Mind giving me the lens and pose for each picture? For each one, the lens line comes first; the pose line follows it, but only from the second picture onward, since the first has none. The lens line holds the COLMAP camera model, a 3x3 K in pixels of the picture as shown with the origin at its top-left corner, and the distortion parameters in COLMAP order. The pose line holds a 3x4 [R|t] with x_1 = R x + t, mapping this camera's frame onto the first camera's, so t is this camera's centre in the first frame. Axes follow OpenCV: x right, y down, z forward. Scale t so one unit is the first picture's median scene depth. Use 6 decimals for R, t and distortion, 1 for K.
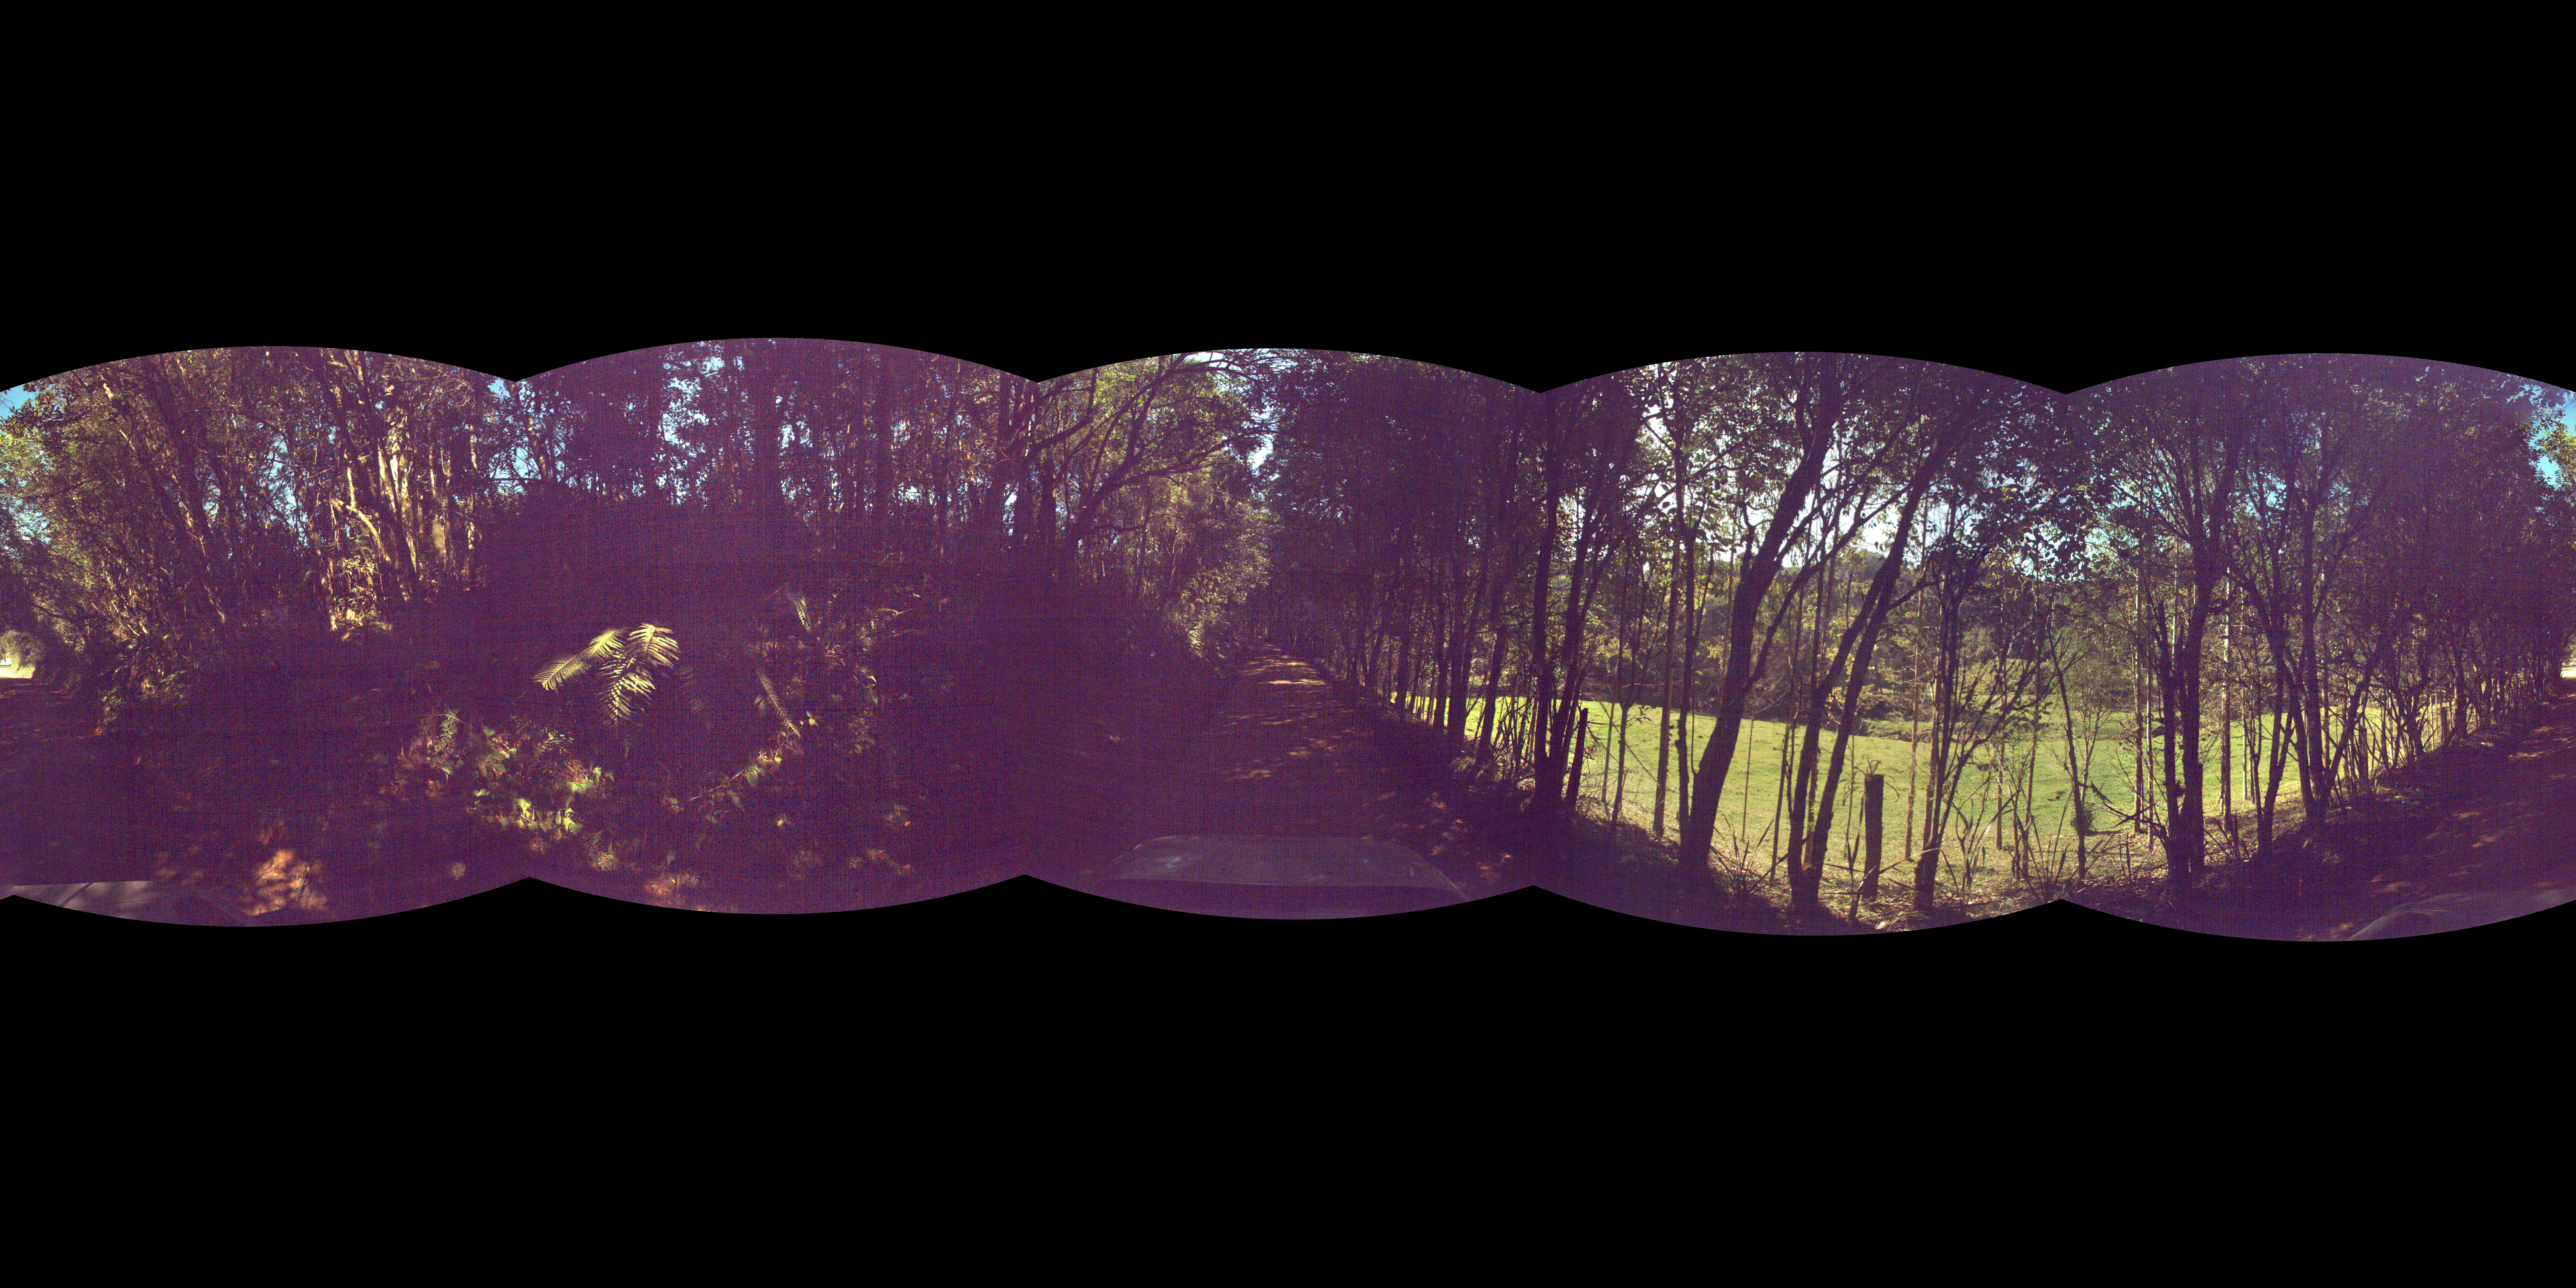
lens RADIAL K [[12467.1, 0, 1288.0], [0, 12467.1, 644.0], [0, 0, 1]] dist [-0.225946, -10.986889]
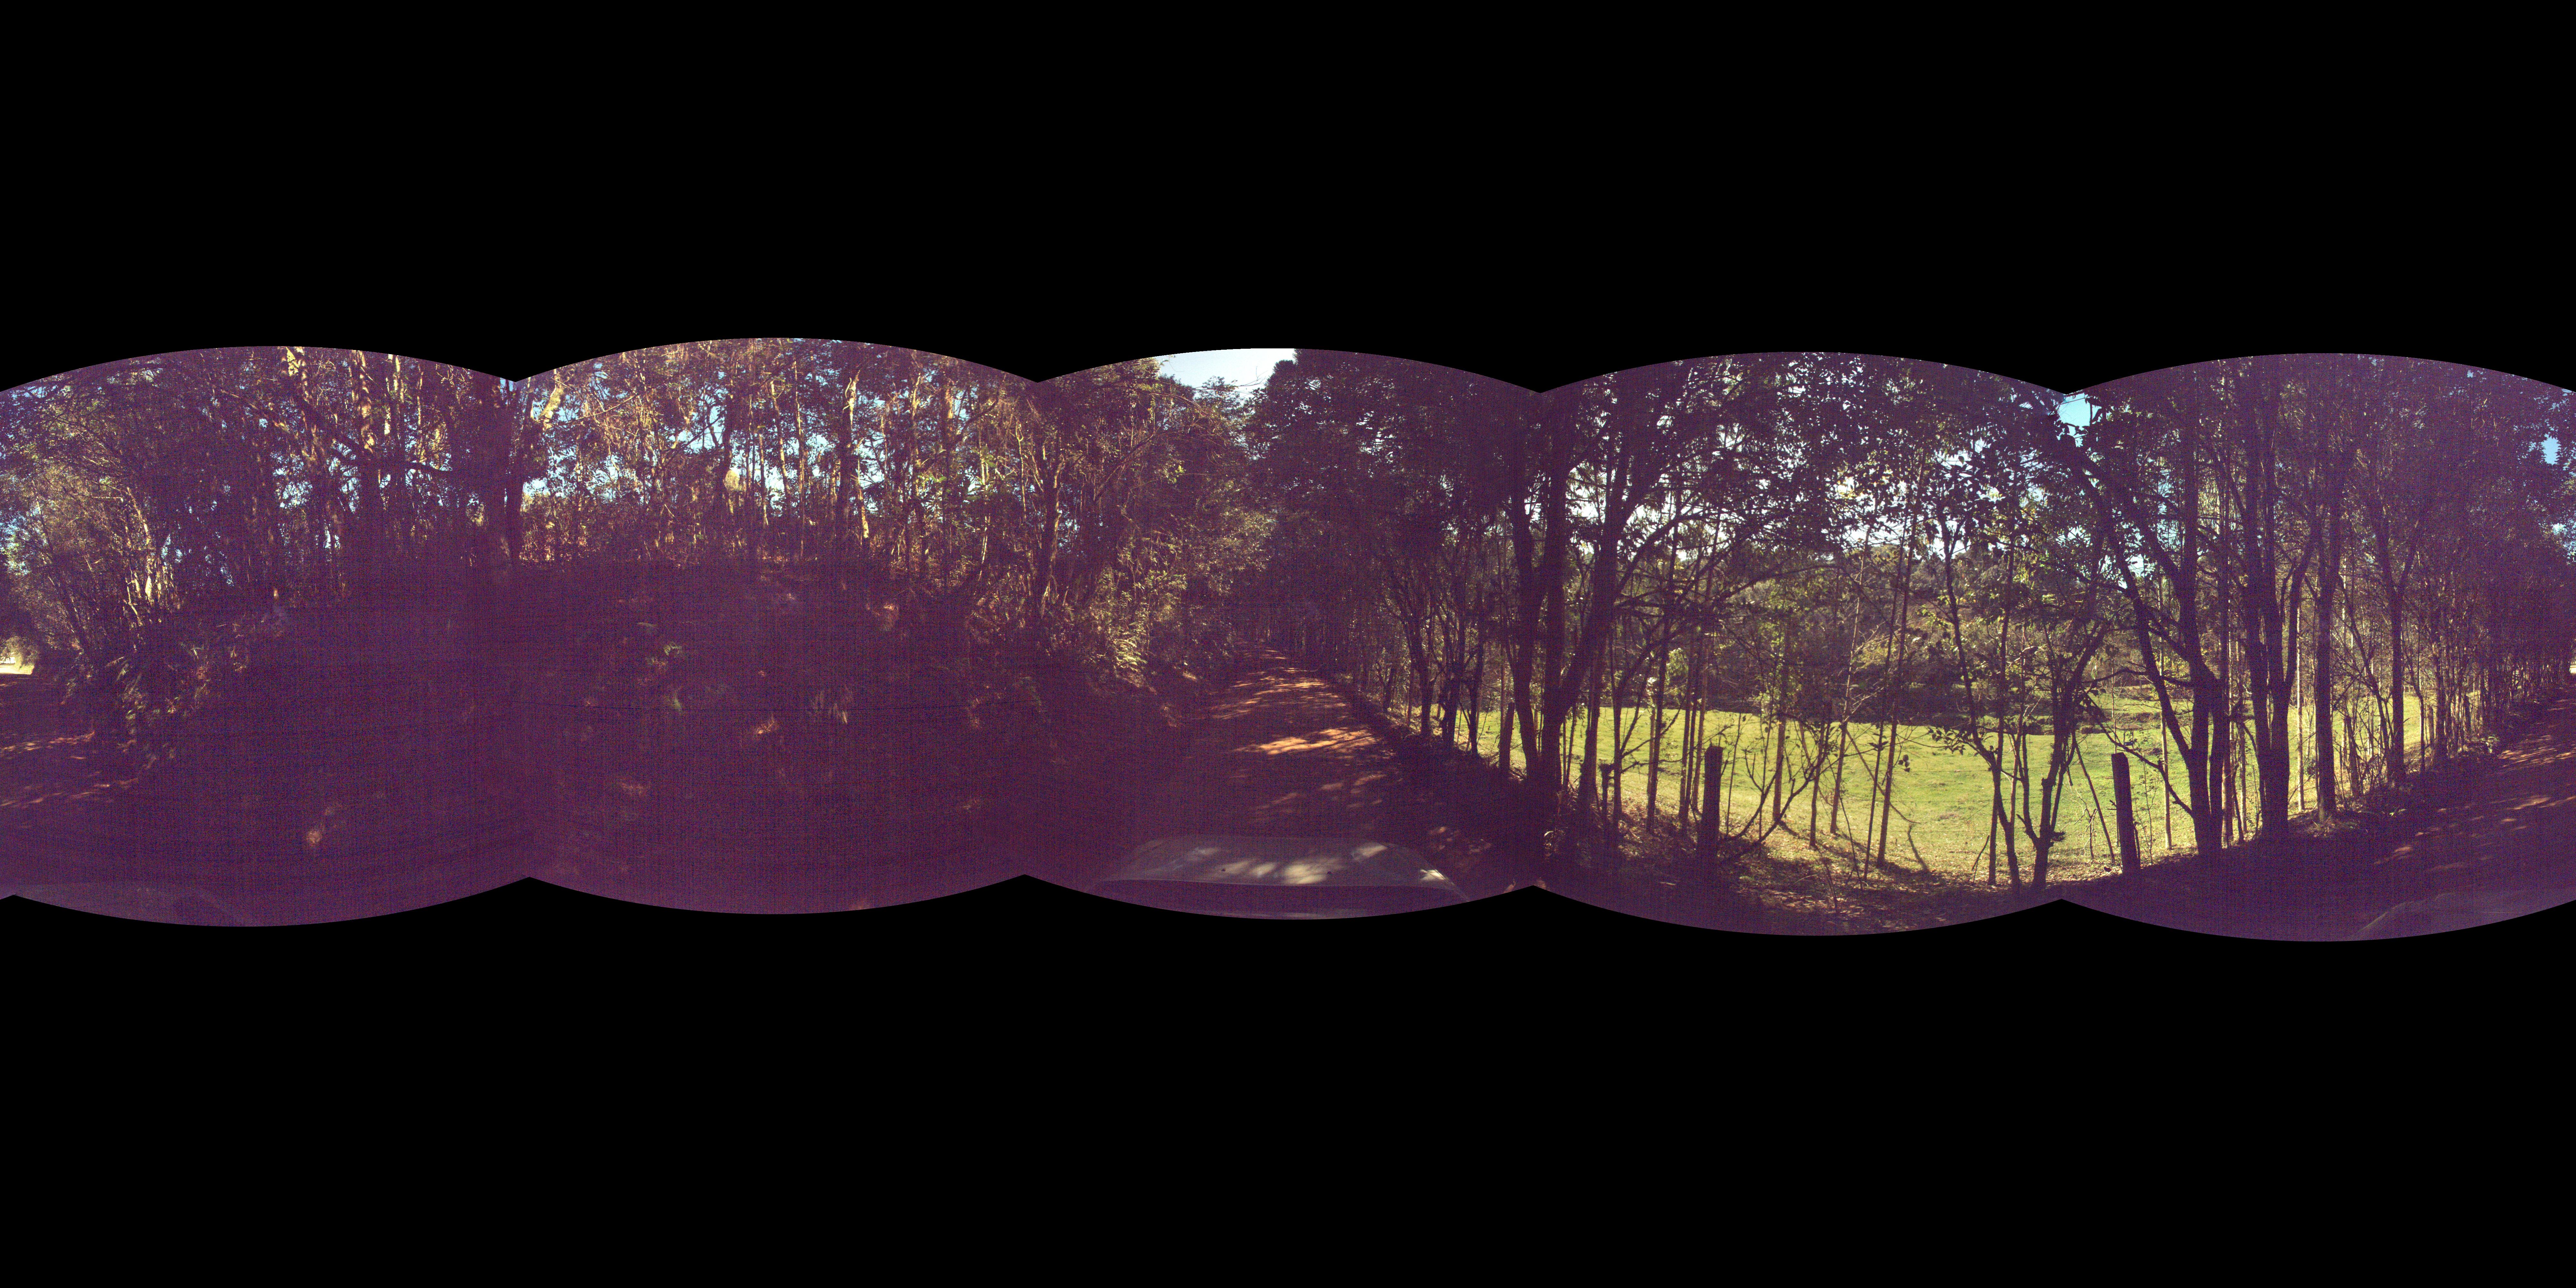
lens RADIAL K [[4843.3, 0, 1288.0], [0, 4843.3, 644.0], [0, 0, 1]] dist [0.008597, 0.018939]
pose [[0.999999, -0.001064, 0.000082, -0.000244], [0.001064, 0.999993, 0.003566, -0.001257], [-0.000086, -0.003566, 0.999994, 0.614077]]
